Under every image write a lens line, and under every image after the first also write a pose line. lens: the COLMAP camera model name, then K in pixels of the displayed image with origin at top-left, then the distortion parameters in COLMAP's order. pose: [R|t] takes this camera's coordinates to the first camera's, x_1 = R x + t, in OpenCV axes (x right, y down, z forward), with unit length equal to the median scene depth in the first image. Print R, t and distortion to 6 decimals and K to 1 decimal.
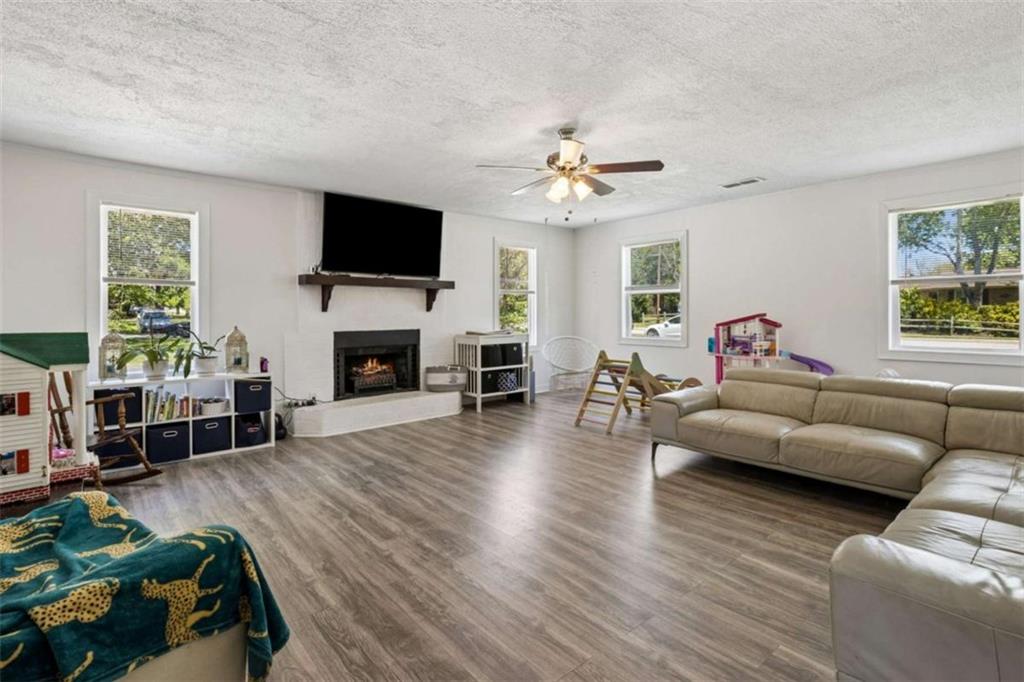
lens RADIAL K [[489.7, 0, 512.4], [0, 489.7, 311.8], [0, 0, 1]] dist [0.001256, -0.000463]
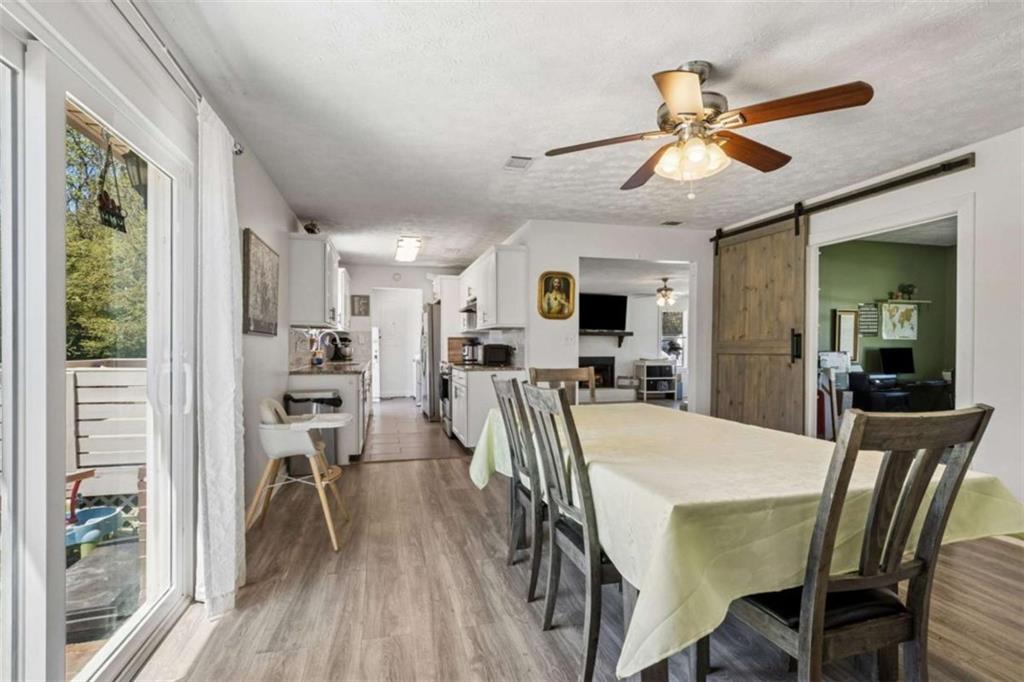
lens RADIAL K [[487.5, 0, 505.6], [0, 487.5, 348.9], [0, 0, 1]] dist [-0.000489, -0.000428]
pose [[0.894633, 0.014344, -0.446572, 0.334517], [-0.008711, 0.999855, 0.014664, -0.023360], [0.446718, -0.009228, 0.894627, -1.082054]]
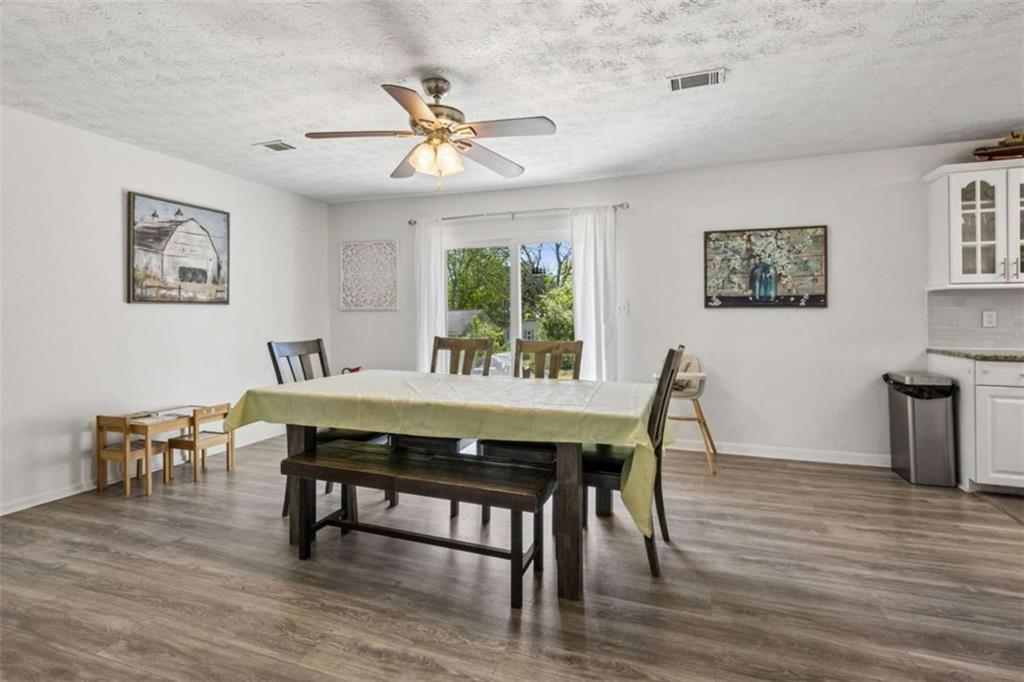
lens RADIAL K [[494.6, 0, 513.2], [0, 494.6, 312.2], [0, 0, 1]] dist [0.000264, -0.000685]
pose [[-0.870847, 0.006427, -0.491512, 0.470339], [0.012678, 0.999876, -0.009388, -0.019776], [0.491391, -0.014407, -0.870820, -0.159041]]
